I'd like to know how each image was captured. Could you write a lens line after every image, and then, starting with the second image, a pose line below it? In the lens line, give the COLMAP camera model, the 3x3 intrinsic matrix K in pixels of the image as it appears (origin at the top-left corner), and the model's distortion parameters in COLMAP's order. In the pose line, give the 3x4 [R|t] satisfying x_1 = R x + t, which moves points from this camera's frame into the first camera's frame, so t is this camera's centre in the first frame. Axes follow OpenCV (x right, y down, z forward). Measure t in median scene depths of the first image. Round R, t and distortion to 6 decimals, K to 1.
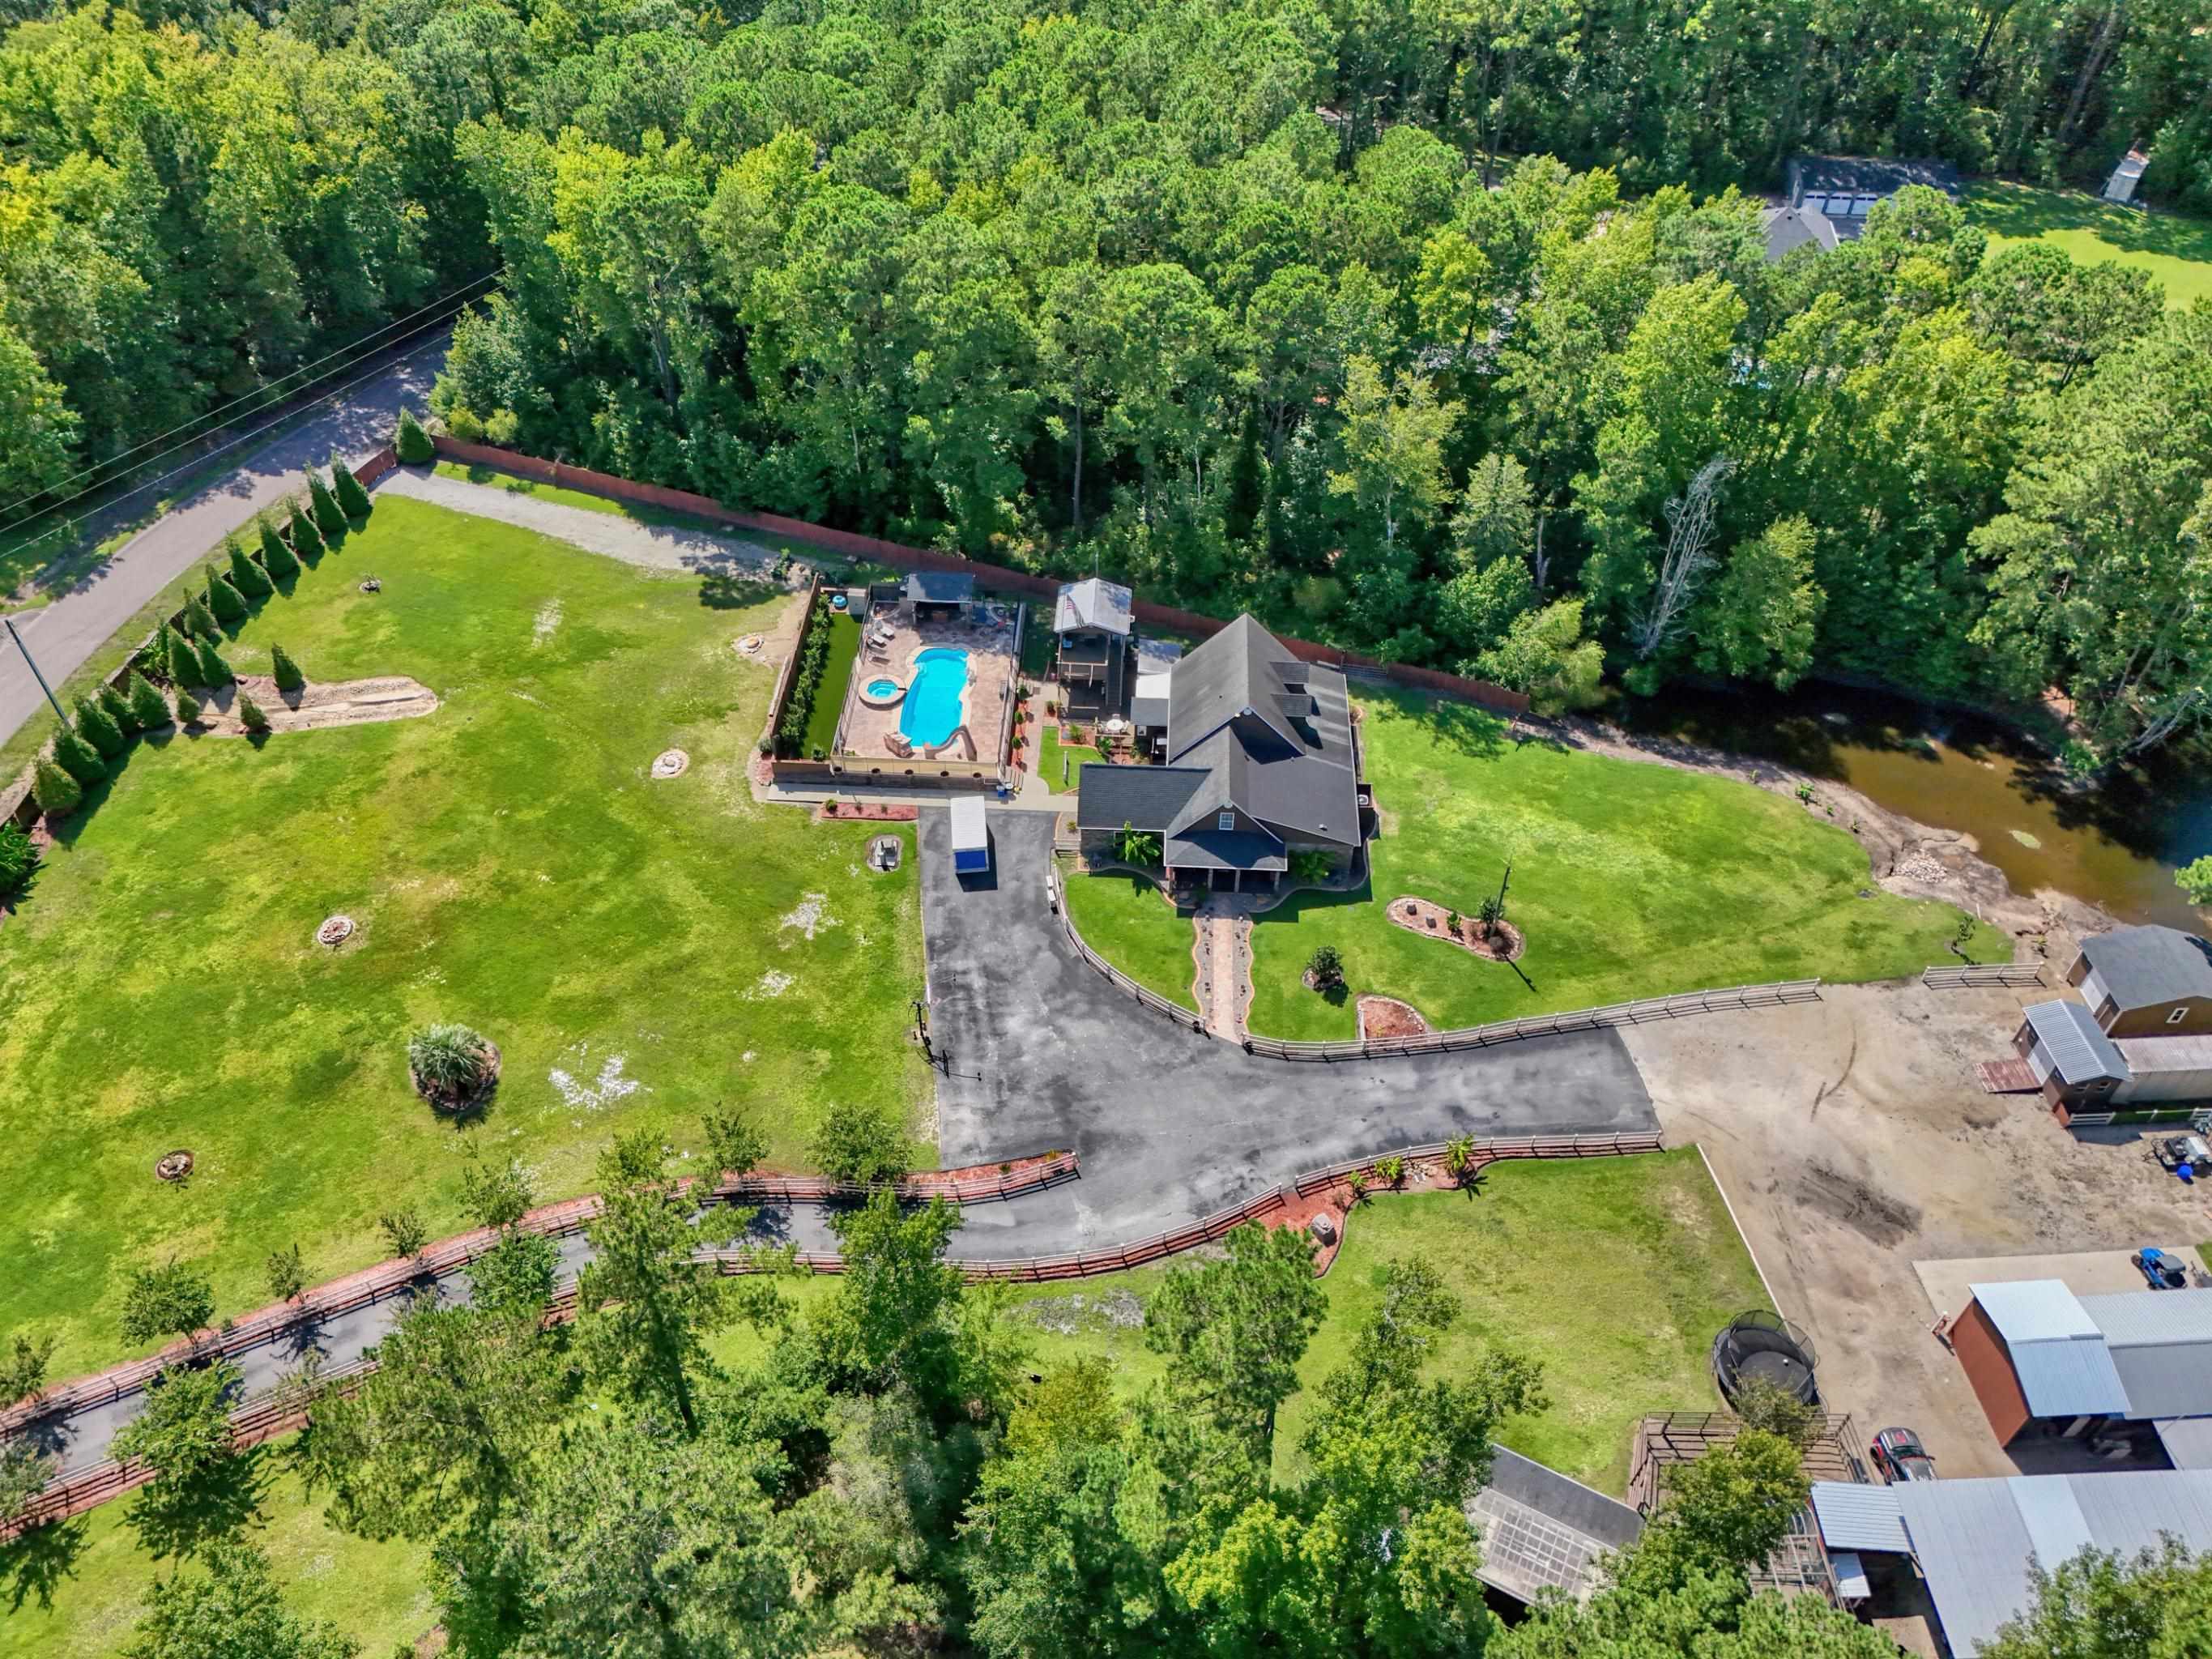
lens RADIAL K [[1627.0, 0, 1109.7], [0, 1627.0, 821.4], [0, 0, 1]] dist [0.079194, -0.071483]
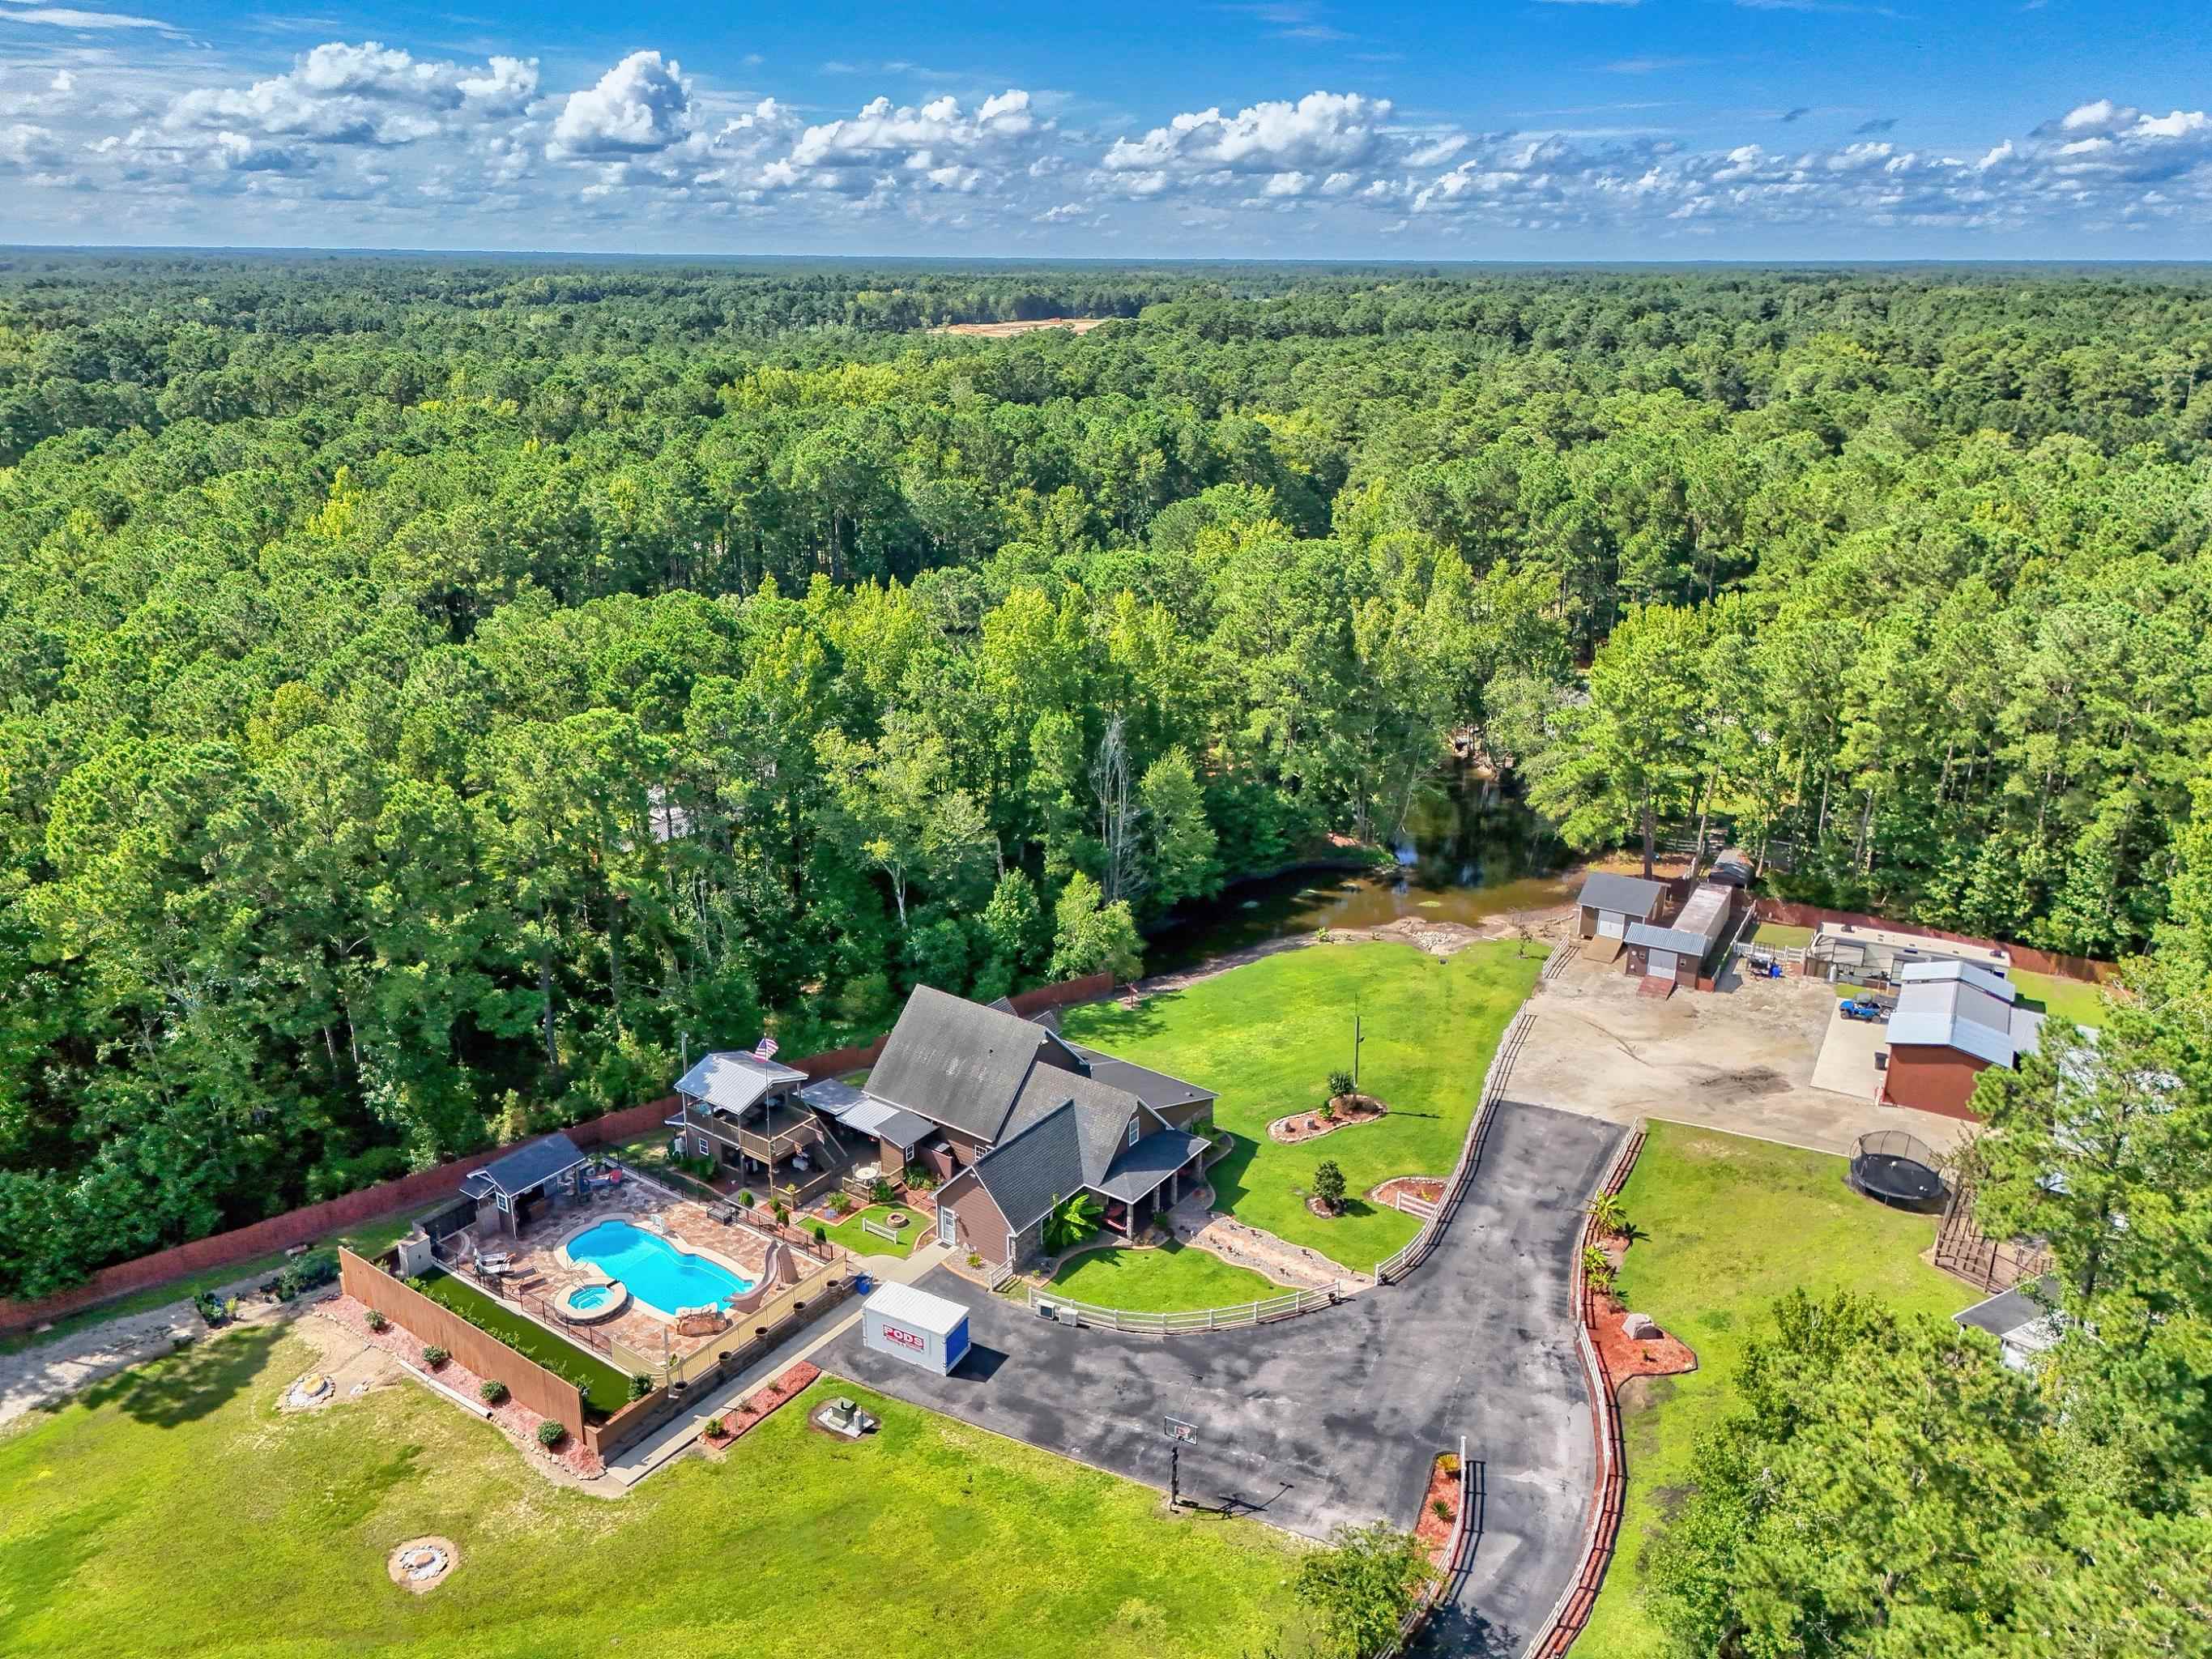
lens RADIAL K [[1626.3, 0, 1109.6], [0, 1626.3, 831.4], [0, 0, 1]] dist [0.065363, -0.045714]
pose [[0.547011, -0.285071, 0.787092, -0.557320], [0.584623, 0.803049, -0.115450, -0.035390], [-0.599162, 0.523304, 0.605936, 0.390664]]
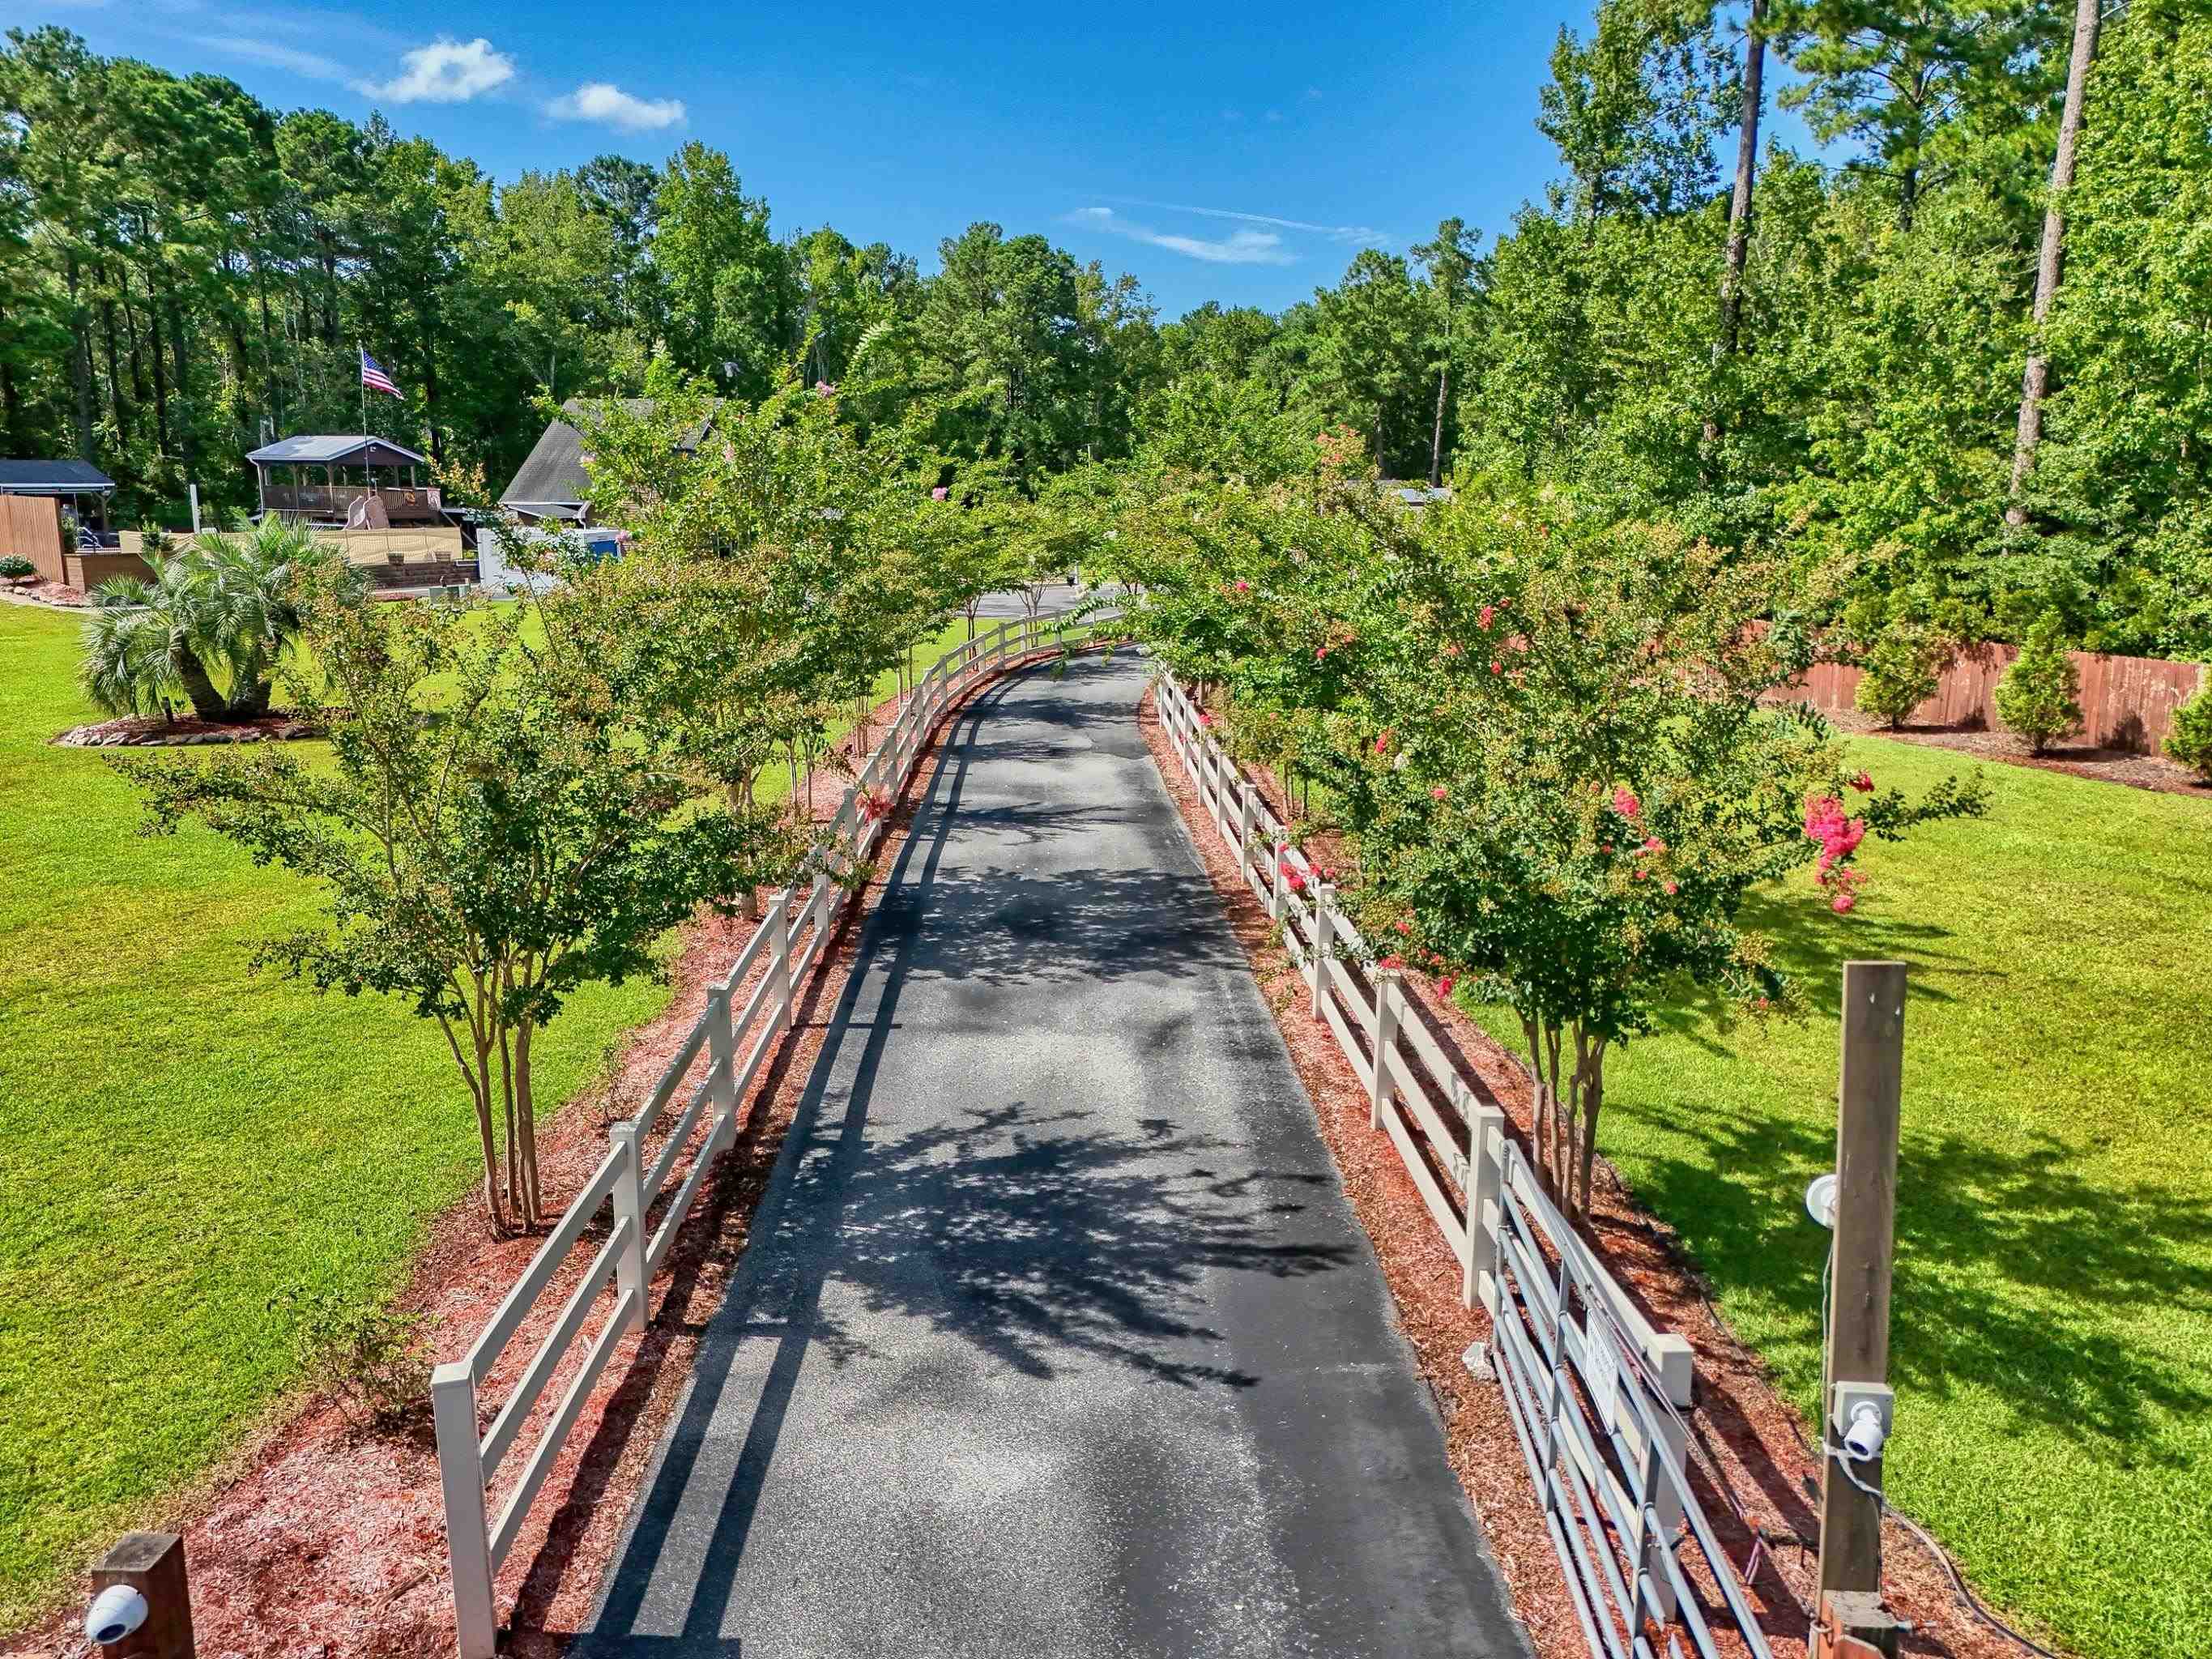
lens RADIAL K [[1627.0, 0, 1109.7], [0, 1627.0, 821.4], [0, 0, 1]] dist [0.079194, -0.071483]
pose [[0.403018, -0.198541, 0.893397, -0.550540], [0.639909, 0.759025, -0.119989, 0.277573], [-0.654288, 0.620050, 0.432949, 0.679400]]
